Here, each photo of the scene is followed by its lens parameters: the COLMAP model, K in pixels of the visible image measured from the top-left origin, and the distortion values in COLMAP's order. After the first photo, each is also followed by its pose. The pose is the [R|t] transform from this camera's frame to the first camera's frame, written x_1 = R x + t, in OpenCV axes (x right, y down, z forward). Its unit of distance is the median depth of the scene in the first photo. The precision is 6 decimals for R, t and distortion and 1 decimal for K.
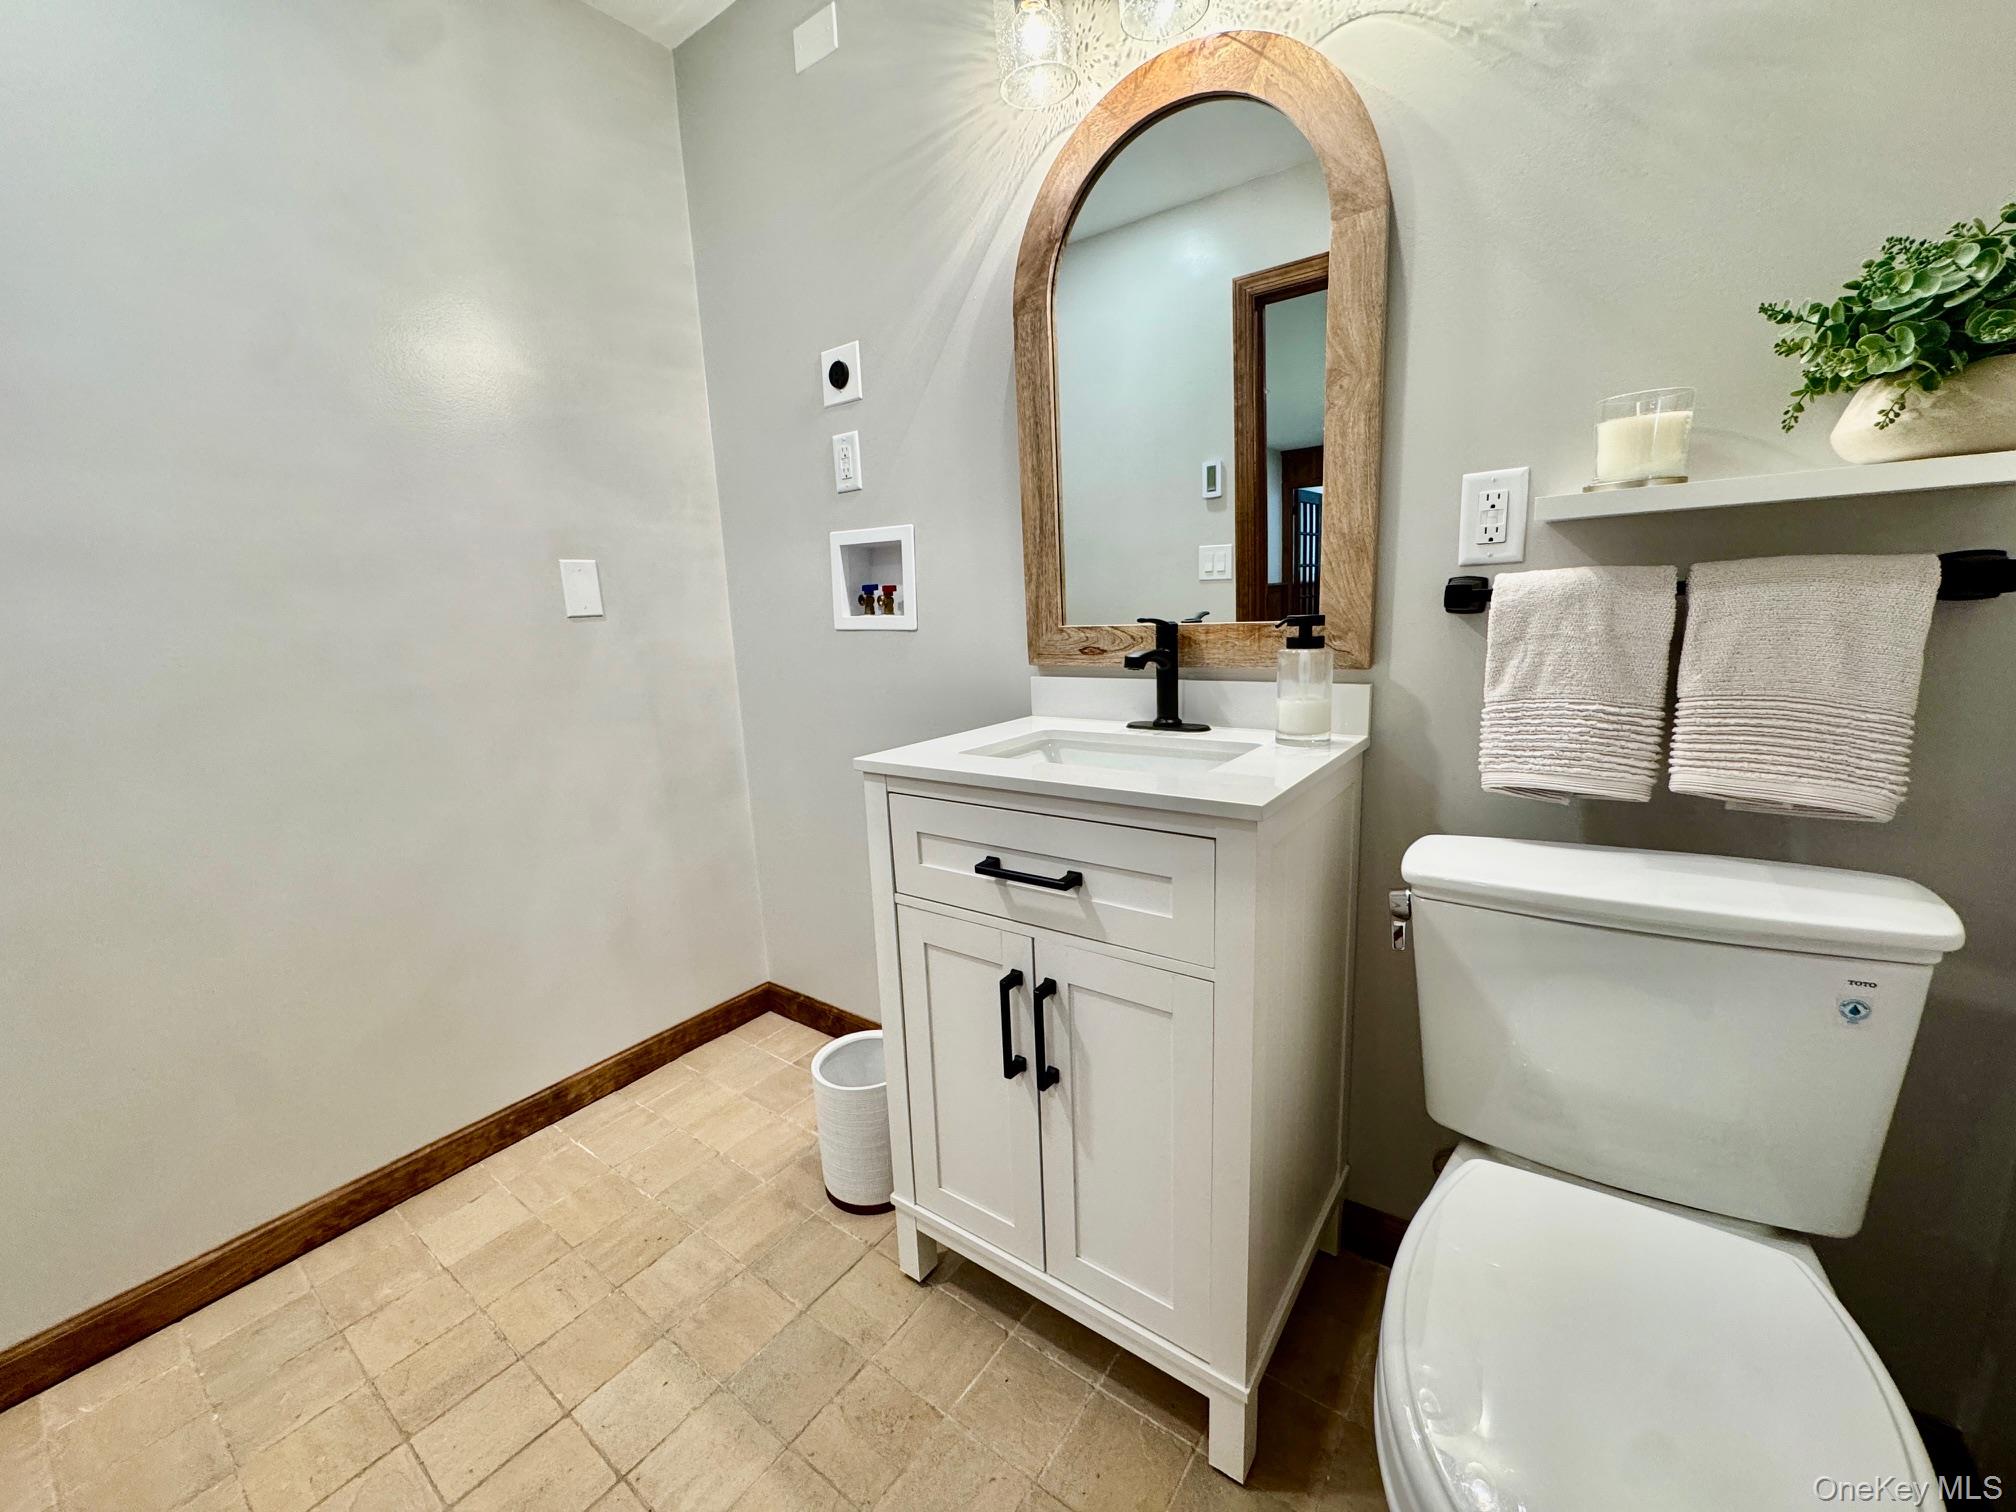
lens RADIAL K [[803.2, 0, 1006.6], [0, 803.2, 756.5], [0, 0, 1]] dist [-0.003199, 0.000001]
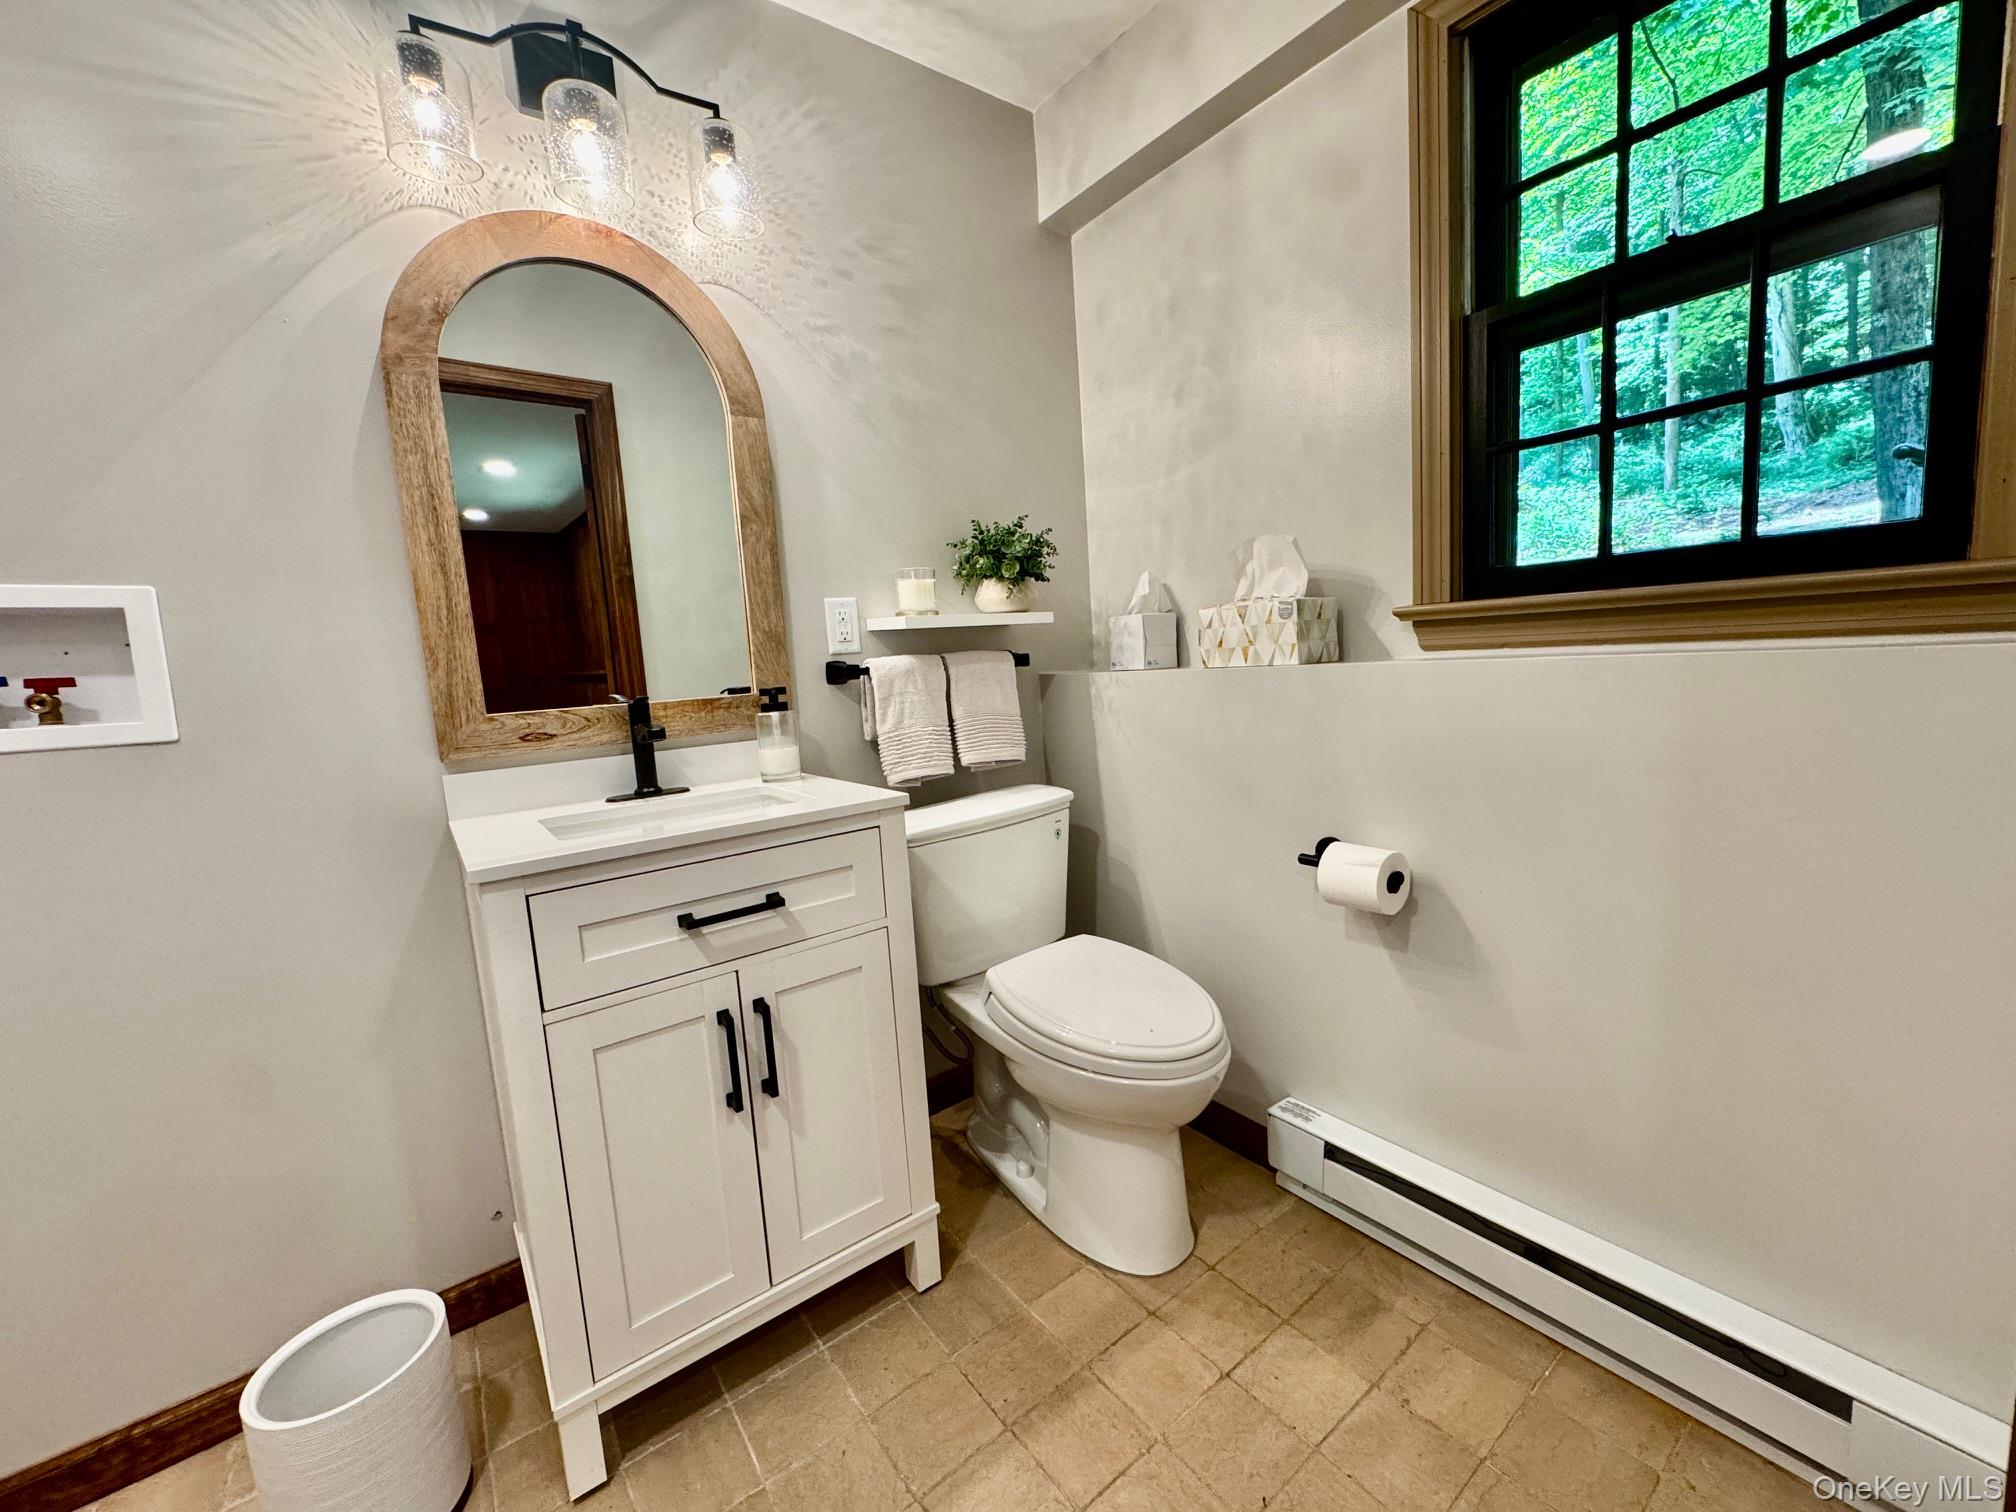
lens RADIAL K [[803.2, 0, 1006.6], [0, 803.2, 756.5], [0, 0, 1]] dist [-0.003199, 0.000001]
pose [[0.287645, -0.095509, 0.952963, -0.815275], [0.227265, 0.973402, 0.028959, -0.009733], [-0.930382, 0.208245, 0.301700, 0.232057]]
